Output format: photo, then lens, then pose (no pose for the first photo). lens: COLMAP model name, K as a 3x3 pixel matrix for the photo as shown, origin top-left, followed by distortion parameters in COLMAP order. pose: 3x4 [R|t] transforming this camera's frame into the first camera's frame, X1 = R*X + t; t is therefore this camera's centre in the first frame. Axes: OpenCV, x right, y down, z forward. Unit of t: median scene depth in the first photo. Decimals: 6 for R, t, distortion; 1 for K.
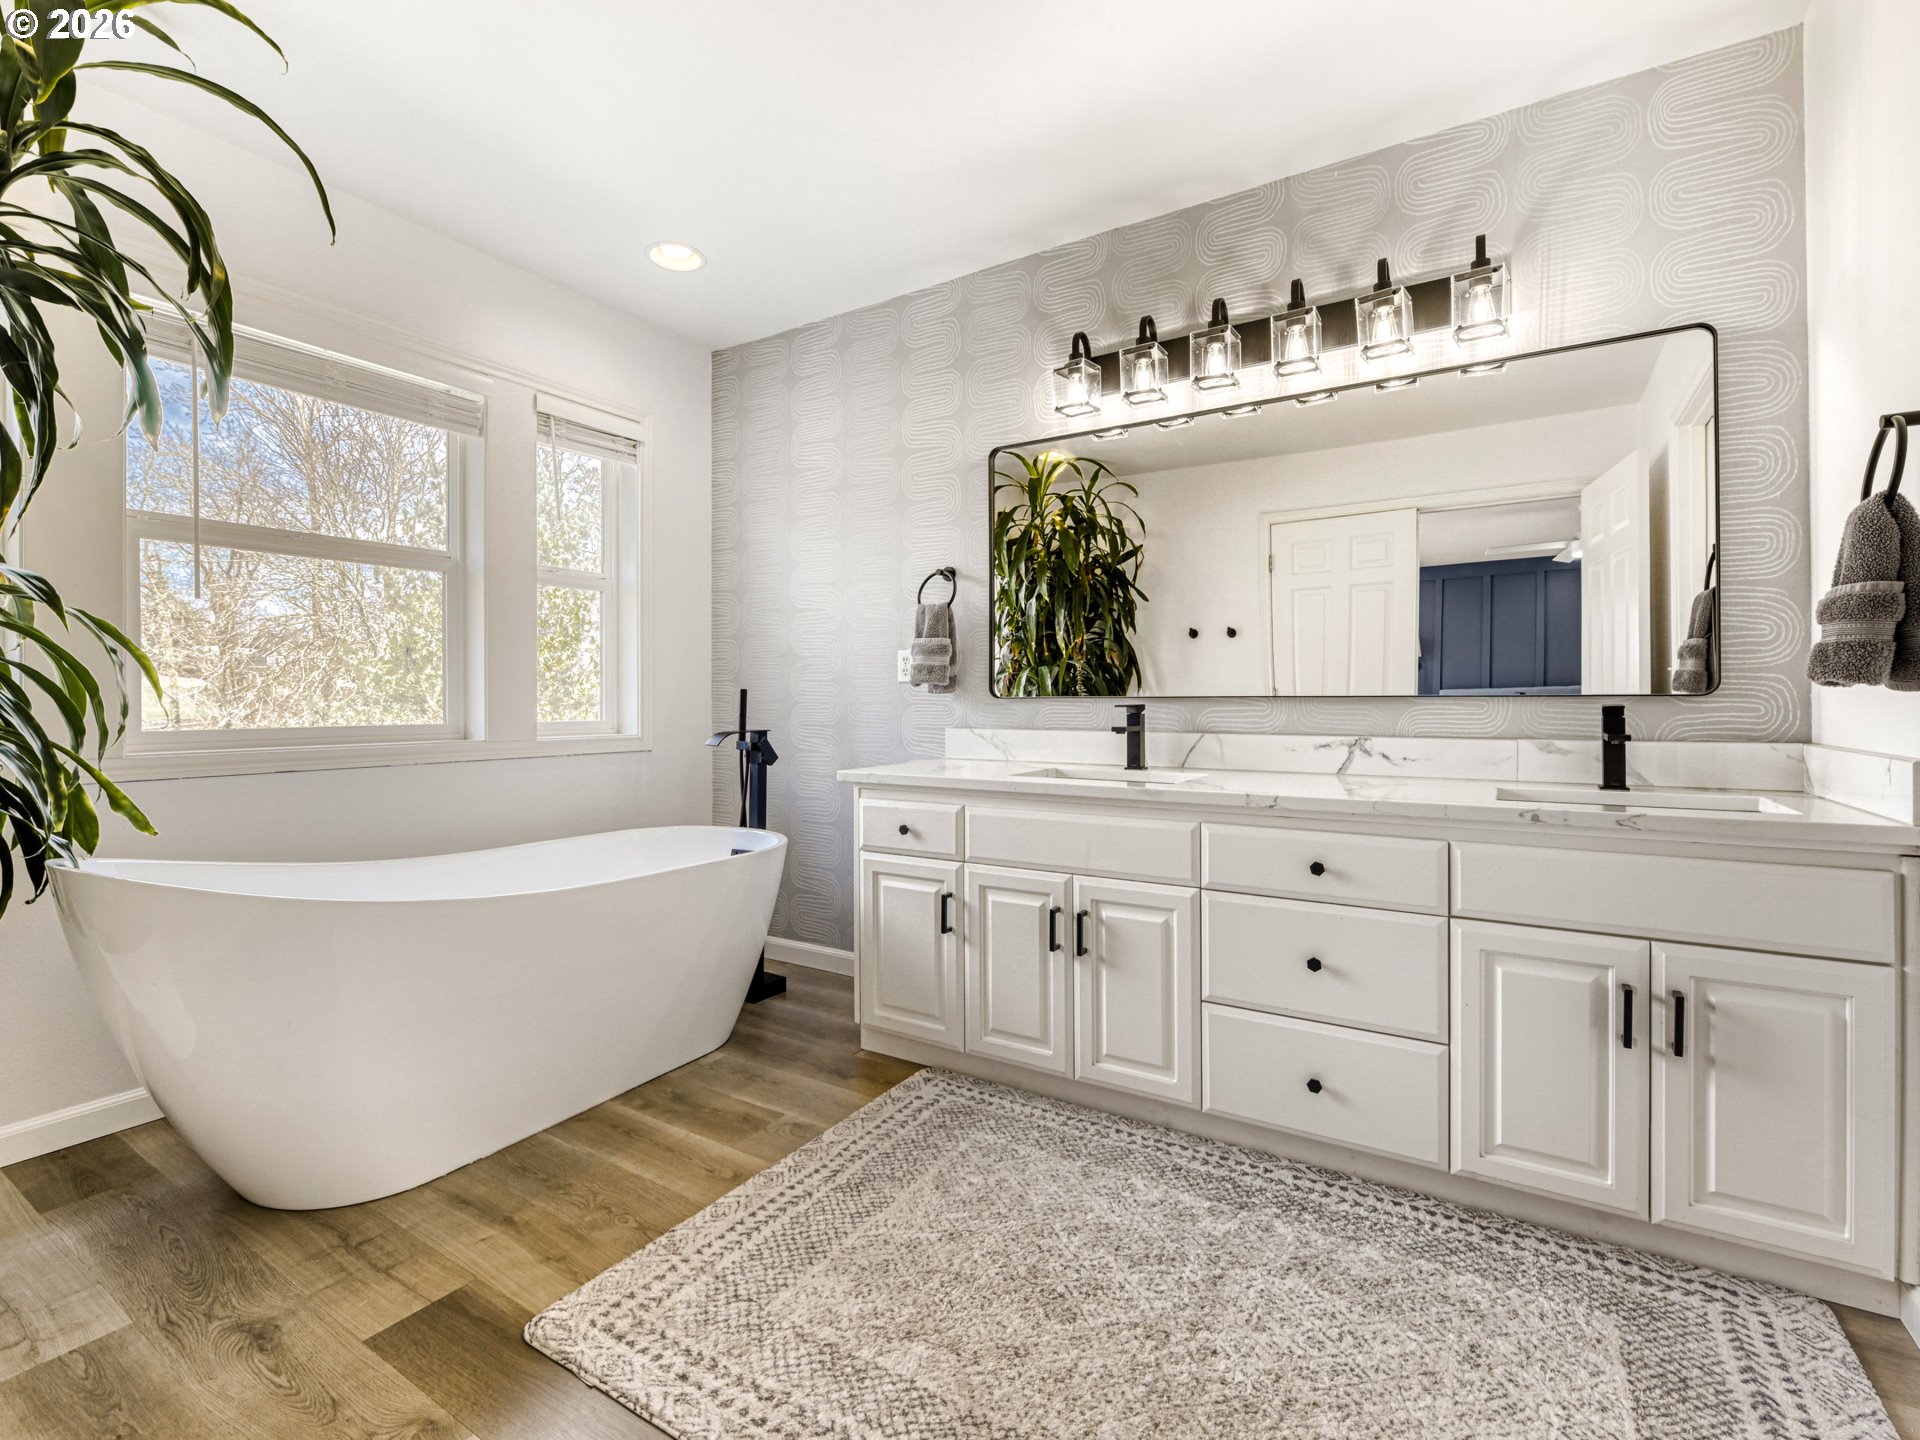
lens RADIAL K [[876.1, 0, 966.0], [0, 876.1, 710.4], [0, 0, 1]] dist [-0.010702, -0.000637]
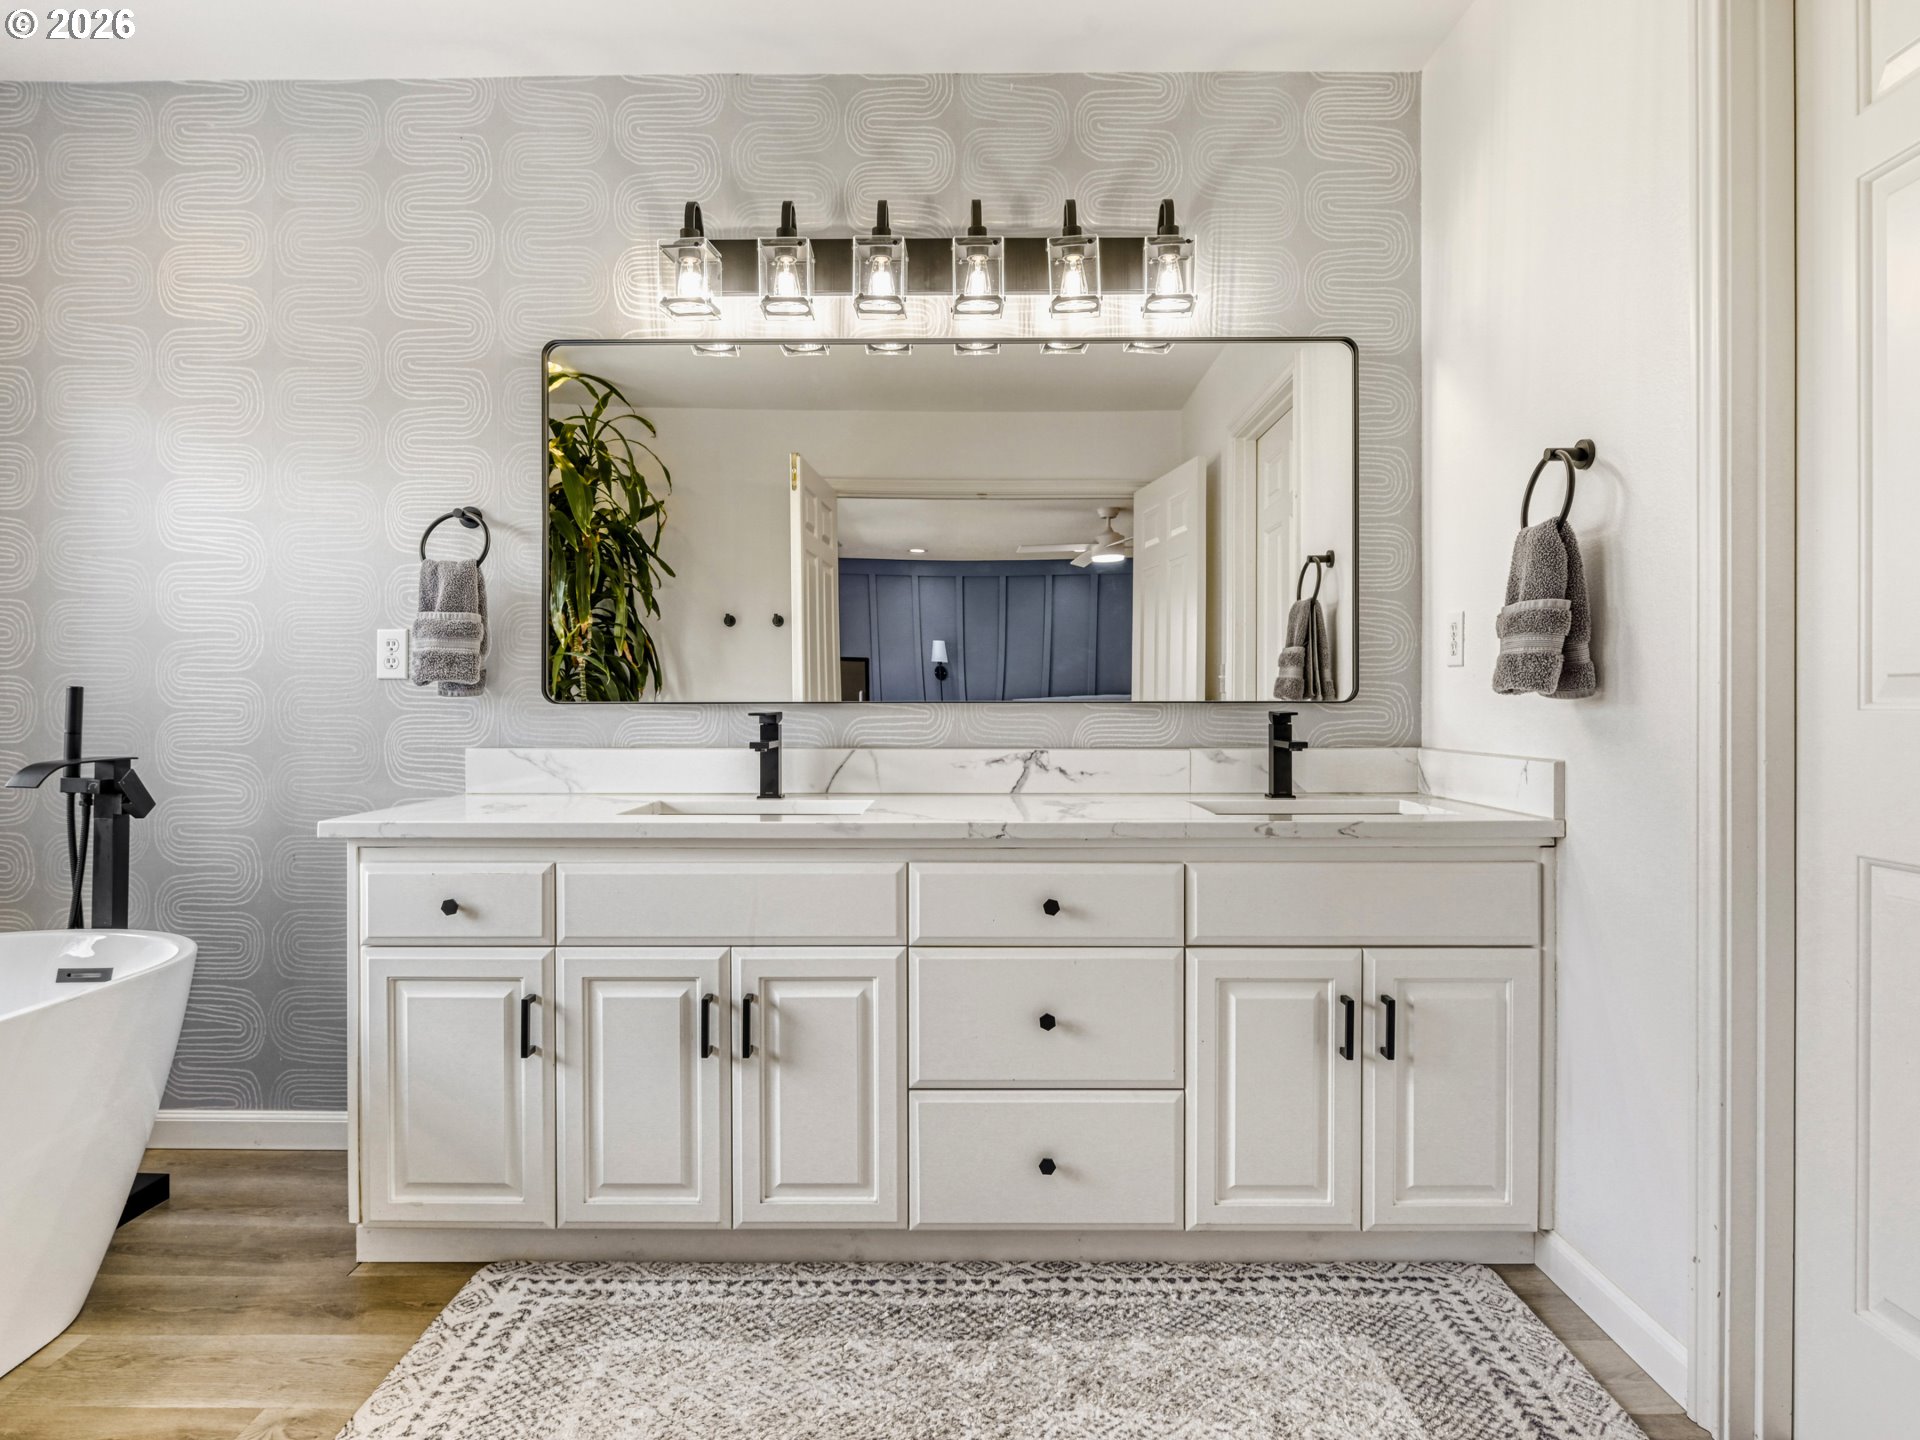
lens RADIAL K [[1097.4, 0, 963.7], [0, 1097.4, 718.5], [0, 0, 1]] dist [-0.006283, -0.001806]
pose [[0.850766, -0.005749, 0.525514, -0.195444], [0.005540, 0.999983, 0.001971, -0.002788], [-0.525516, 0.001234, 0.850783, 0.127795]]
